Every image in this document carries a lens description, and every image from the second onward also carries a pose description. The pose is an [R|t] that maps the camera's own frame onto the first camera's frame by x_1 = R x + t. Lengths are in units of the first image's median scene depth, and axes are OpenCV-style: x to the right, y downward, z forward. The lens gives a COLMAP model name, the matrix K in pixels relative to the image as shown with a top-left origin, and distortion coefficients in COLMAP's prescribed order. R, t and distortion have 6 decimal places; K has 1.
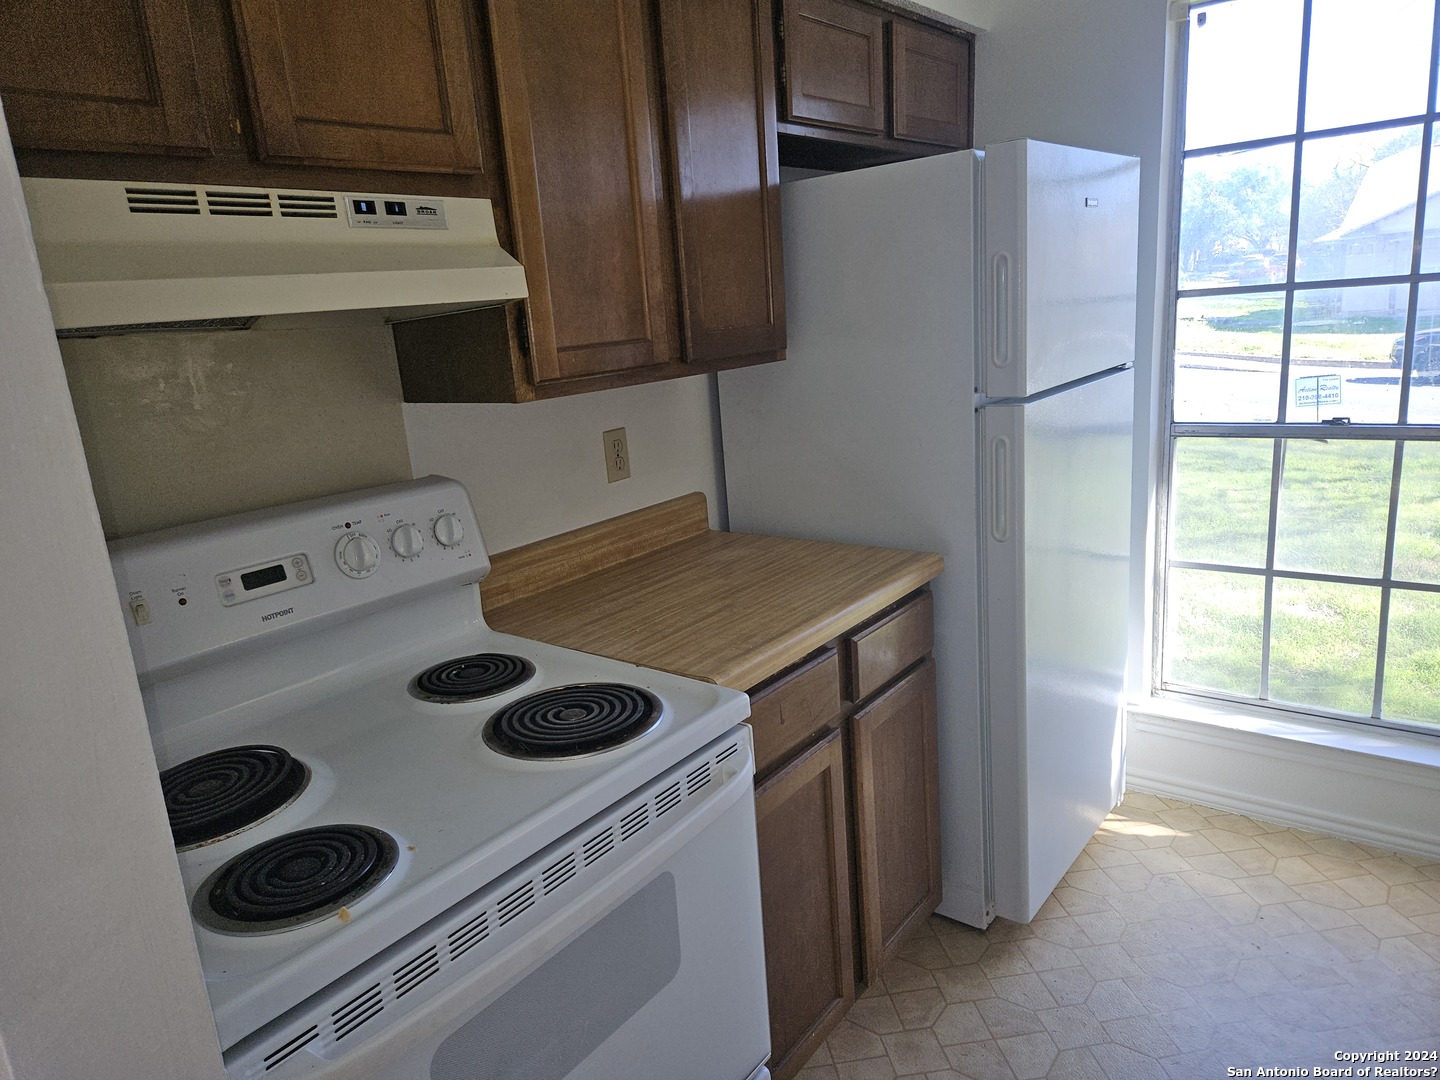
lens RADIAL K [[980.7, 0, 720.0], [0, 980.7, 540.0], [0, 0, 1]] dist [0.133765, -0.101232]
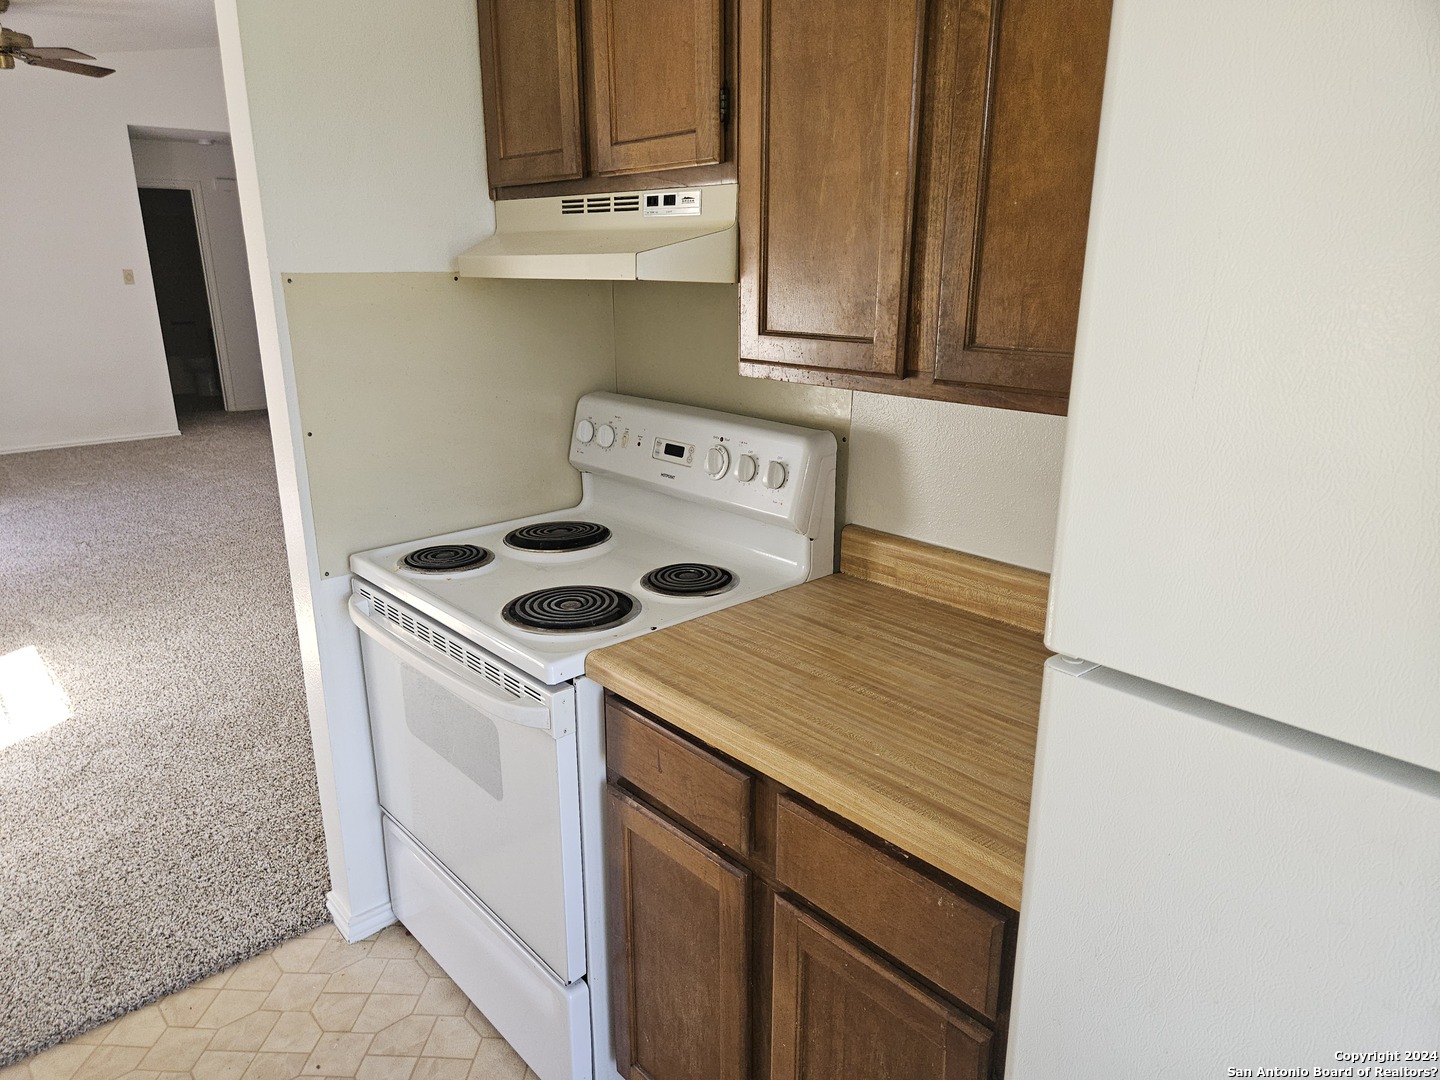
lens RADIAL K [[980.7, 0, 720.0], [0, 980.7, 540.0], [0, 0, 1]] dist [0.133765, -0.101232]
pose [[-0.183364, 0.344524, -0.920696, 0.852059], [-0.221962, 0.897879, 0.380192, -0.380210], [0.957659, 0.274073, -0.088168, 1.122322]]
